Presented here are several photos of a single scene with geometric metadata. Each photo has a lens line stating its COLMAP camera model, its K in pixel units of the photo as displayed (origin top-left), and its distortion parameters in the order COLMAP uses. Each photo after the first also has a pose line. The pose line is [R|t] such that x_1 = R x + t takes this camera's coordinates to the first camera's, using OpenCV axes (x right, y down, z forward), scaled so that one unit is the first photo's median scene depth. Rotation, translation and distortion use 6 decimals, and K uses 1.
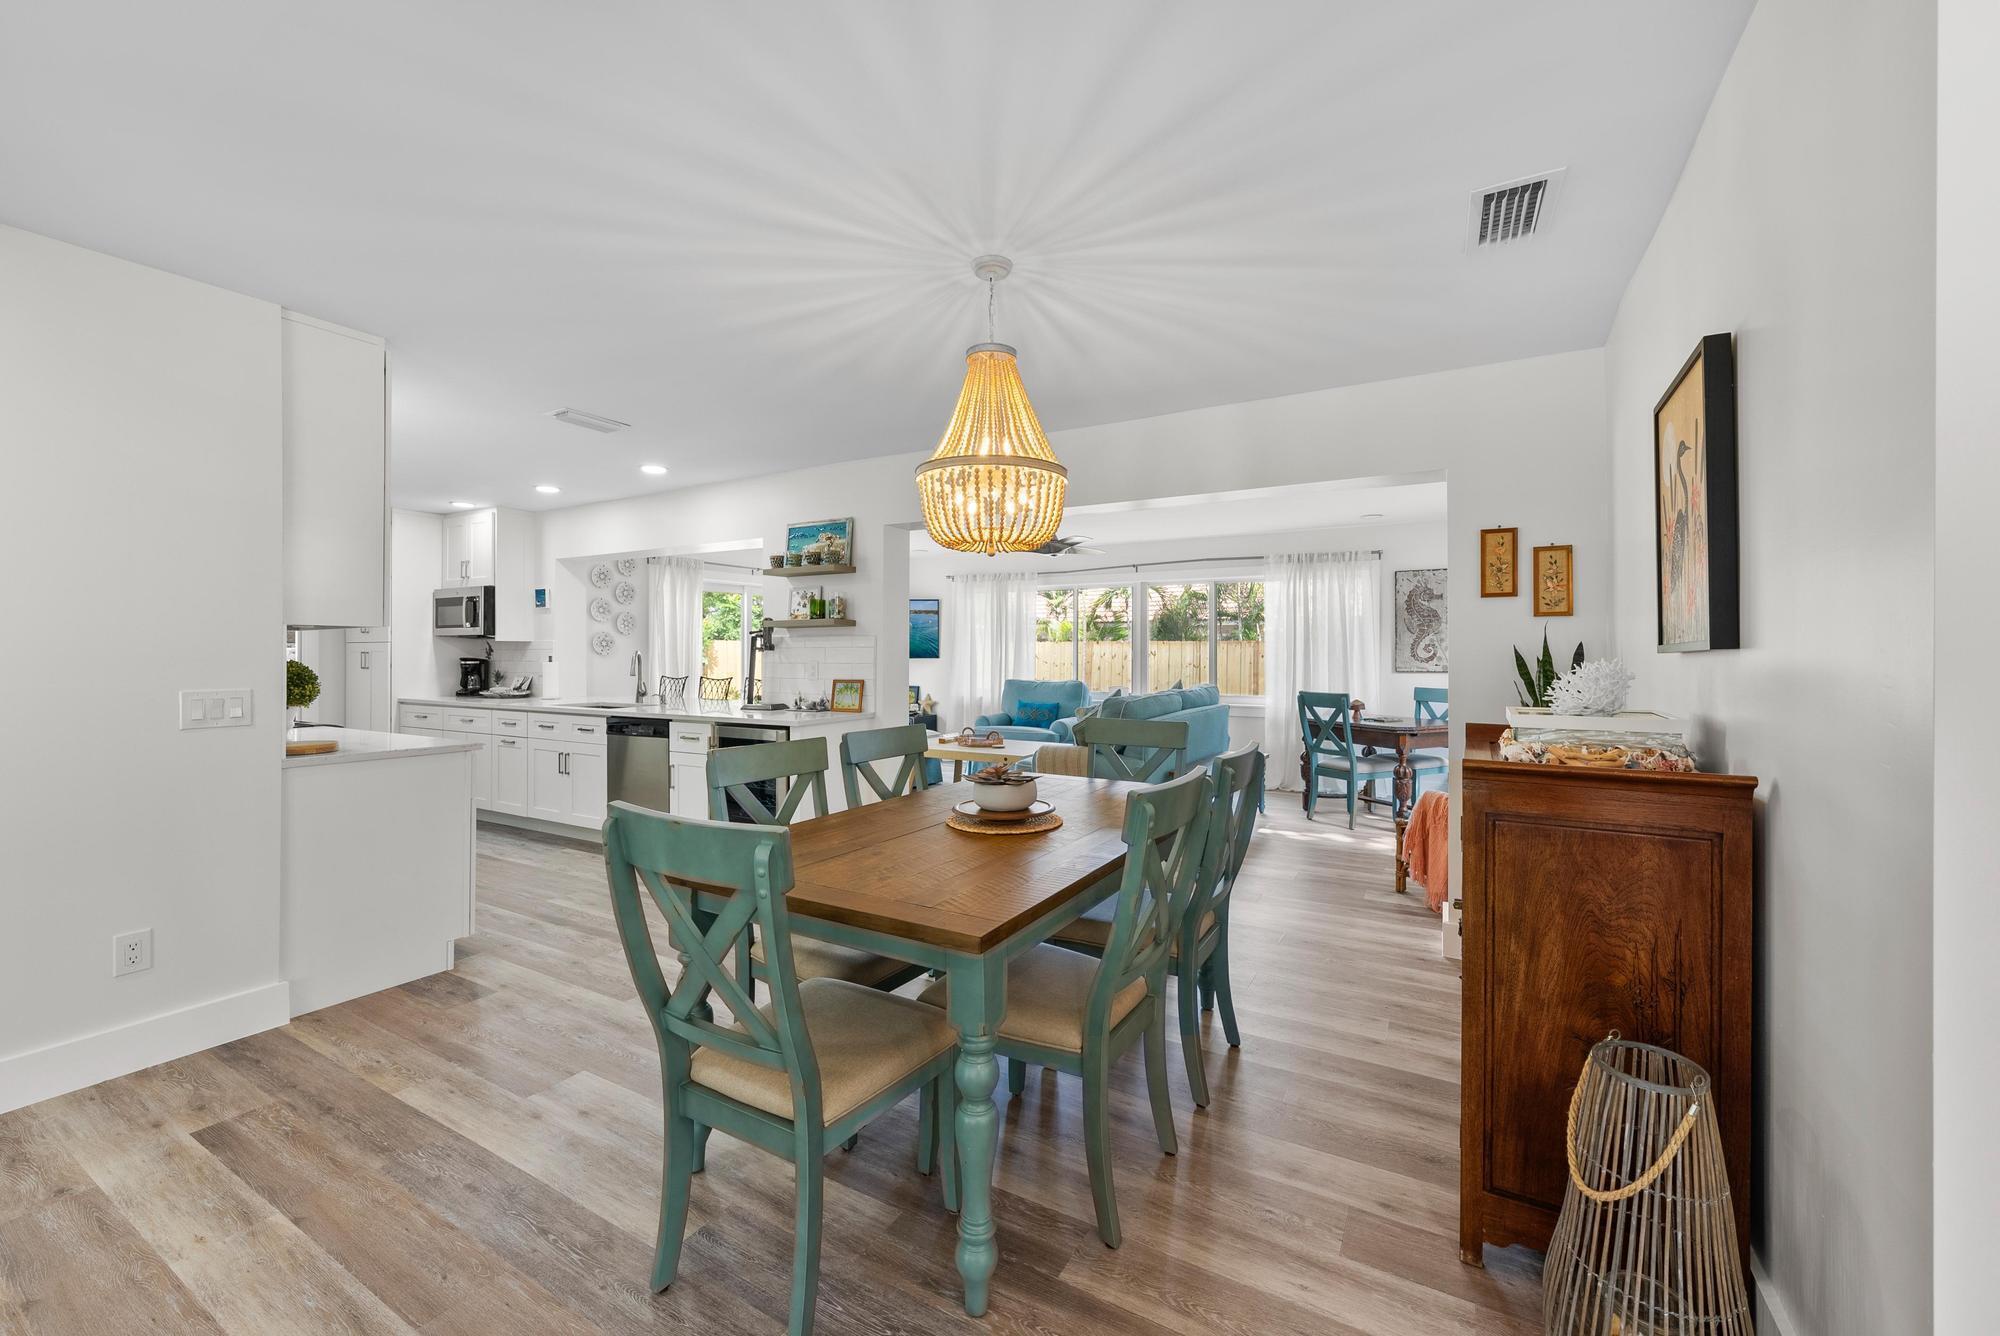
lens RADIAL K [[789.1, 0, 1013.2], [0, 789.1, 652.0], [0, 0, 1]] dist [-0.000387, -0.000017]
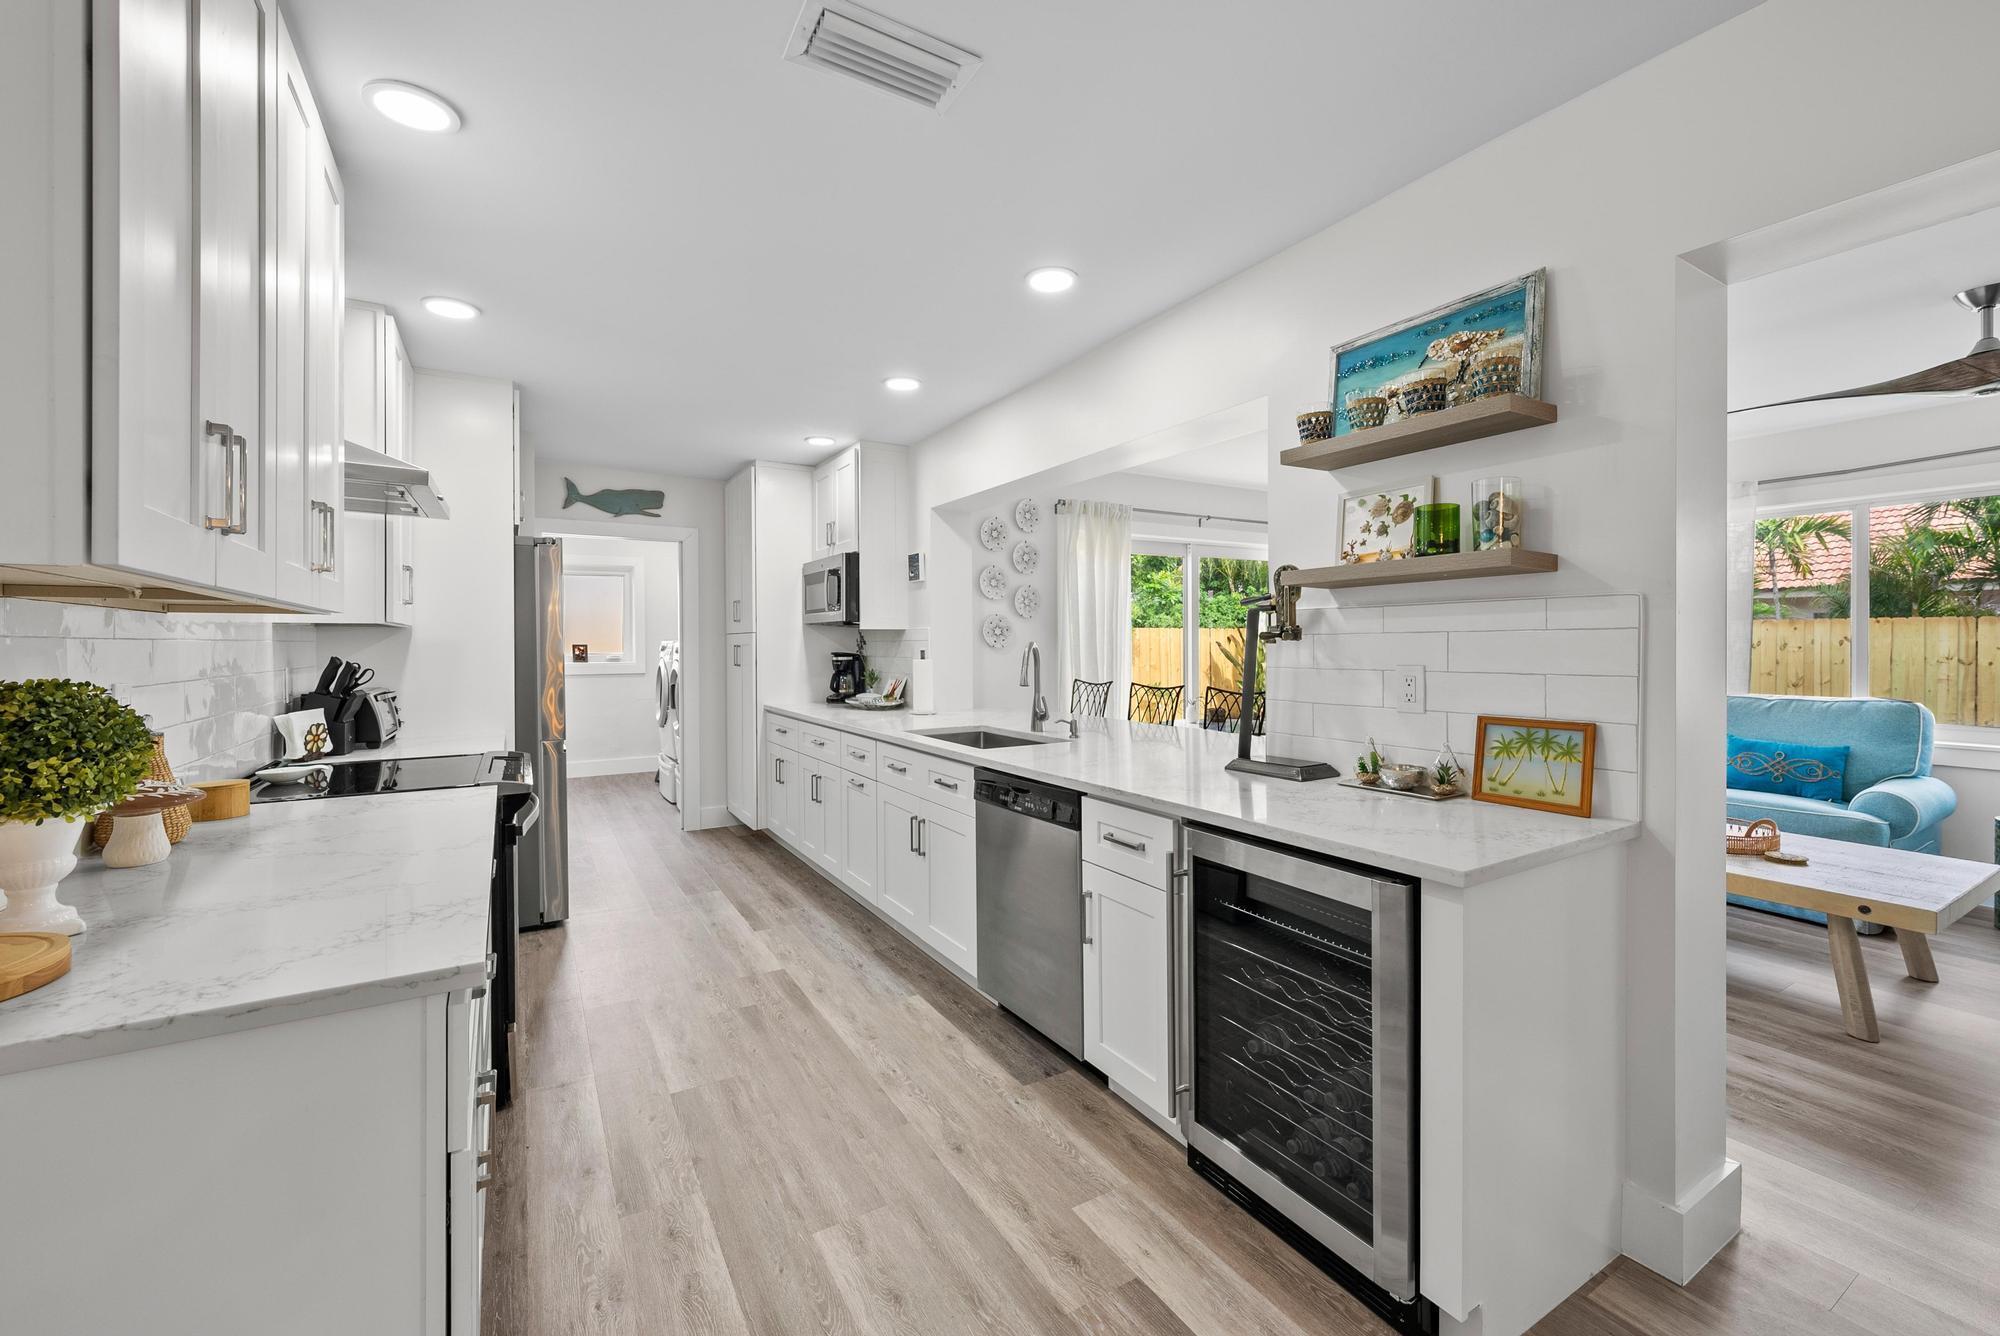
lens RADIAL K [[803.9, 0, 1005.3], [0, 803.9, 647.5], [0, 0, 1]] dist [-0.000463, -0.000013]
pose [[0.870246, -0.002660, -0.492610, -0.182289], [0.006668, 0.999957, 0.006381, -0.001300], [0.492572, -0.008838, 0.870227, 0.427912]]
